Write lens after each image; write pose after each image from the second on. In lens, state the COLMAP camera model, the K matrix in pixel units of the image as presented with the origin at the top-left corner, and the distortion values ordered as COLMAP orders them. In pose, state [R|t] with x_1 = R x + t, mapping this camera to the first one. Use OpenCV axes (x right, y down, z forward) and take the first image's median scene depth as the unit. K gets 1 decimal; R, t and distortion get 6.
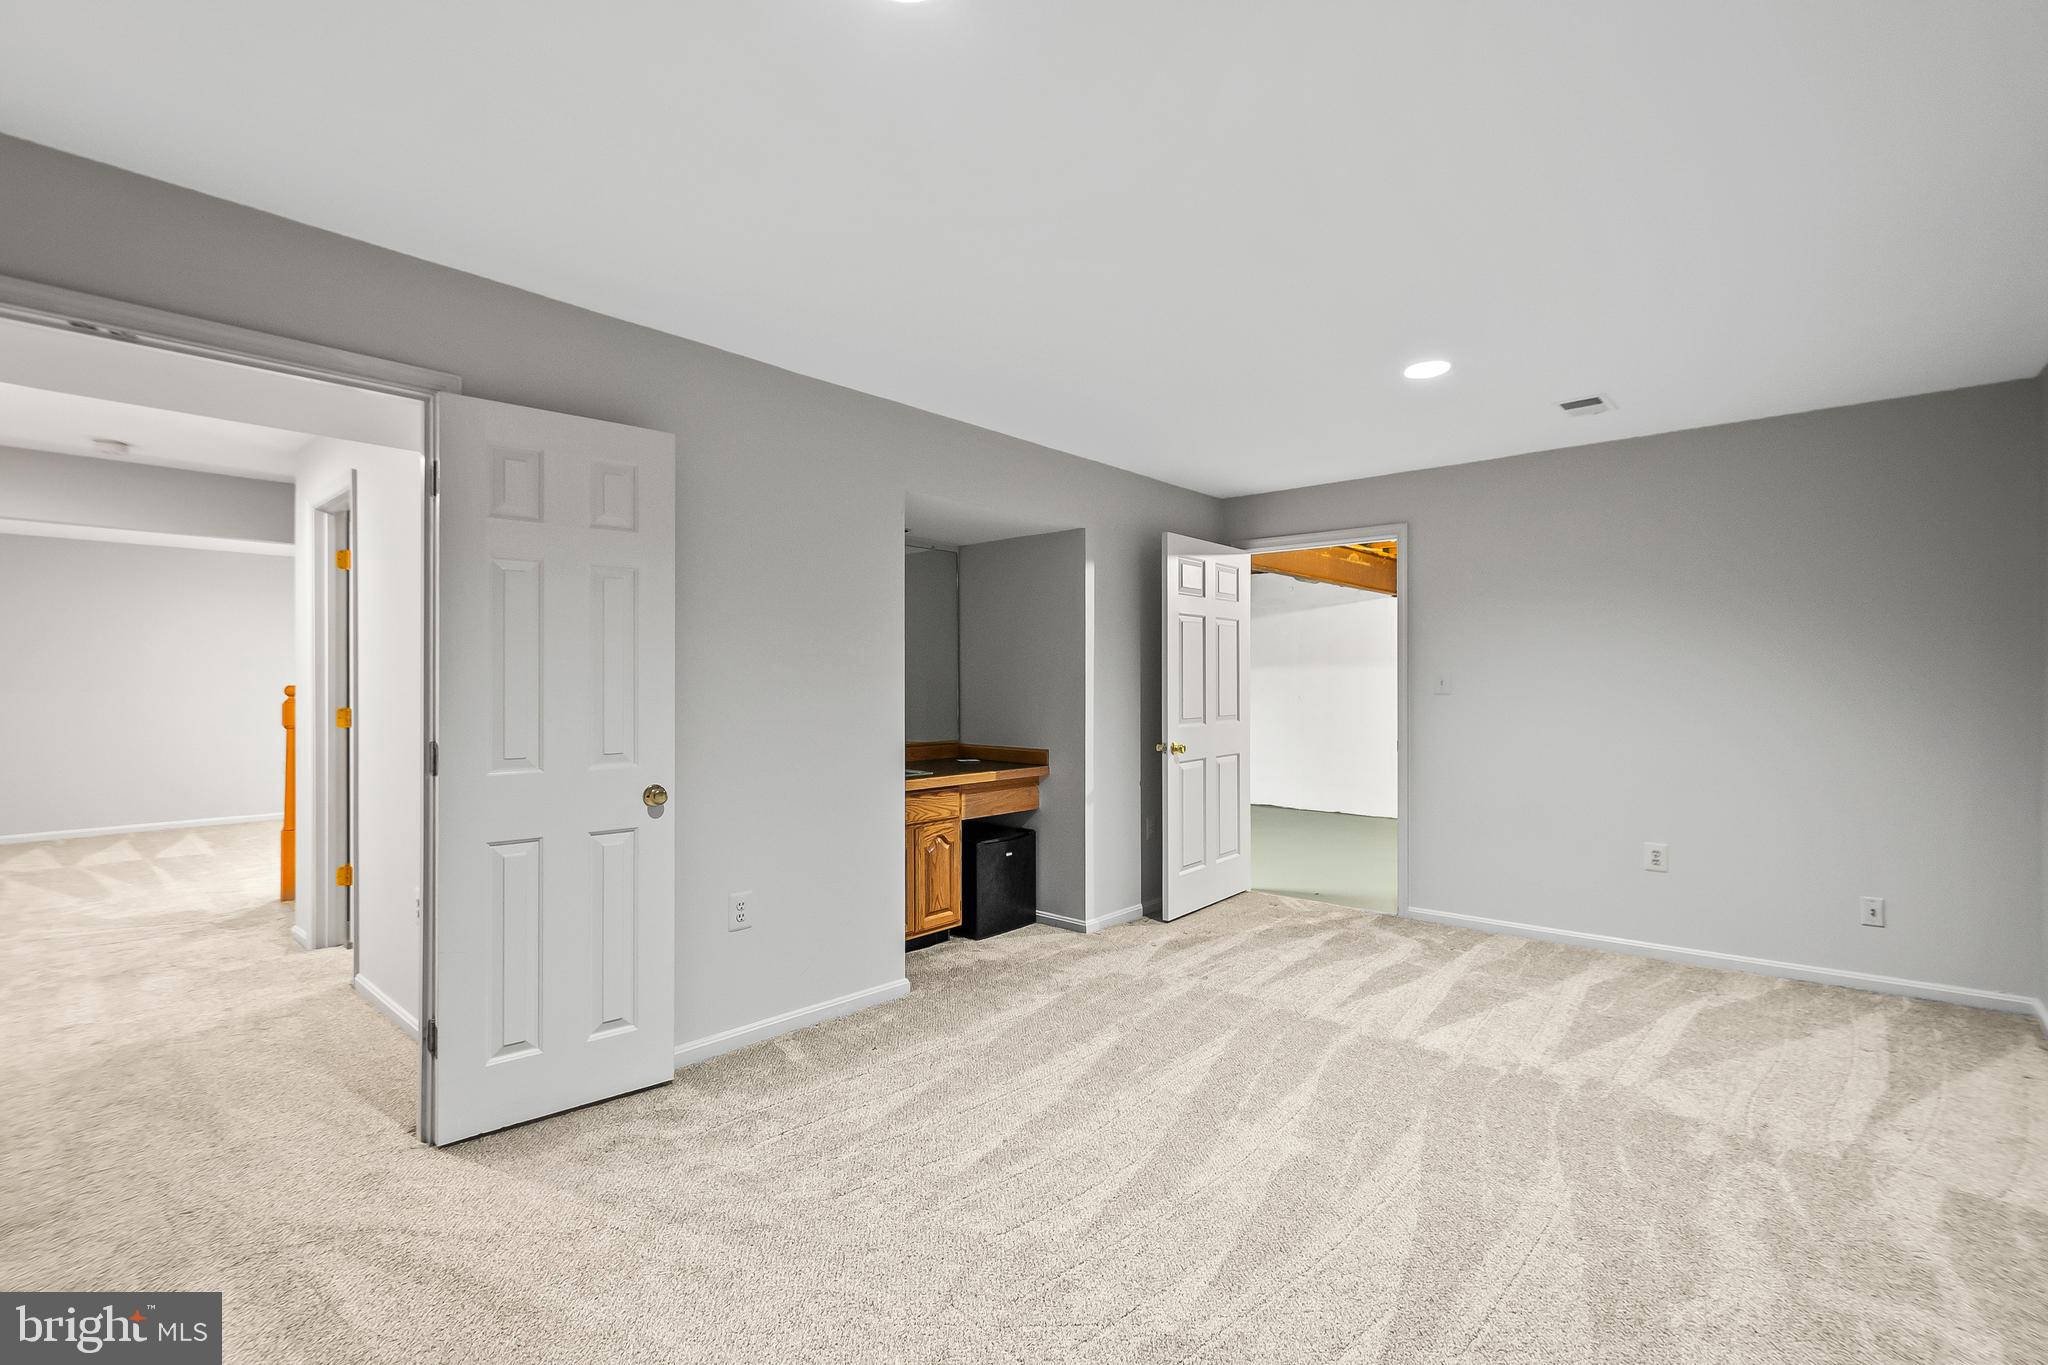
lens RADIAL K [[917.3, 0, 1032.7], [0, 917.3, 675.3], [0, 0, 1]] dist [0.002958, -0.000119]
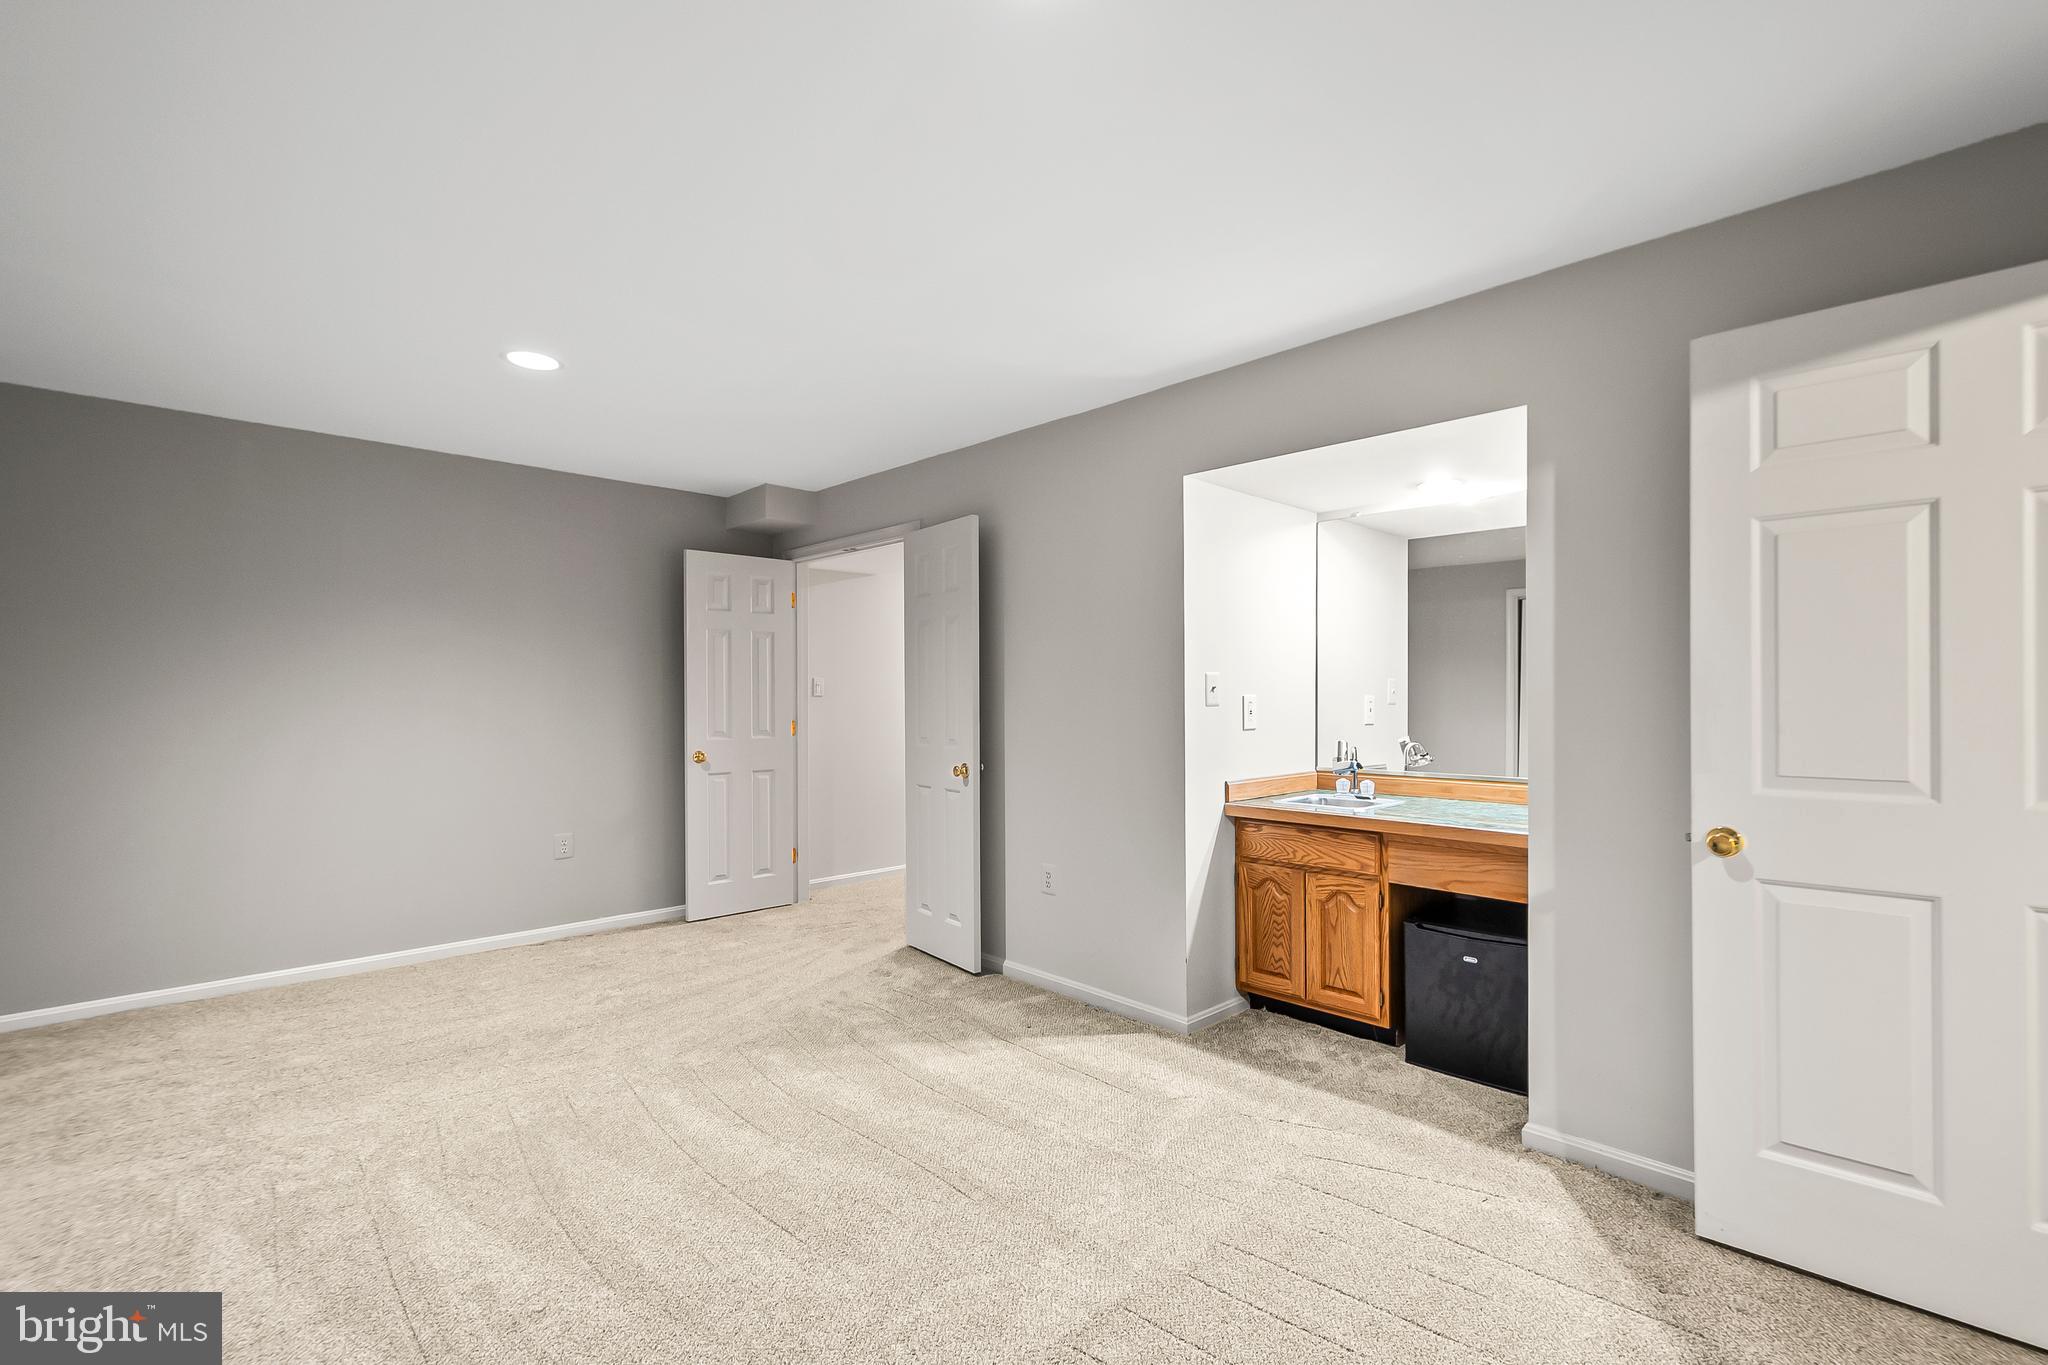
lens RADIAL K [[917.3, 0, 1033.4], [0, 917.3, 698.3], [0, 0, 1]] dist [0.002958, -0.000119]
pose [[-0.080122, 0.007561, -0.996756, 0.678830], [0.017988, 0.999819, 0.006139, 0.005638], [0.996623, -0.017438, -0.080244, 0.815333]]
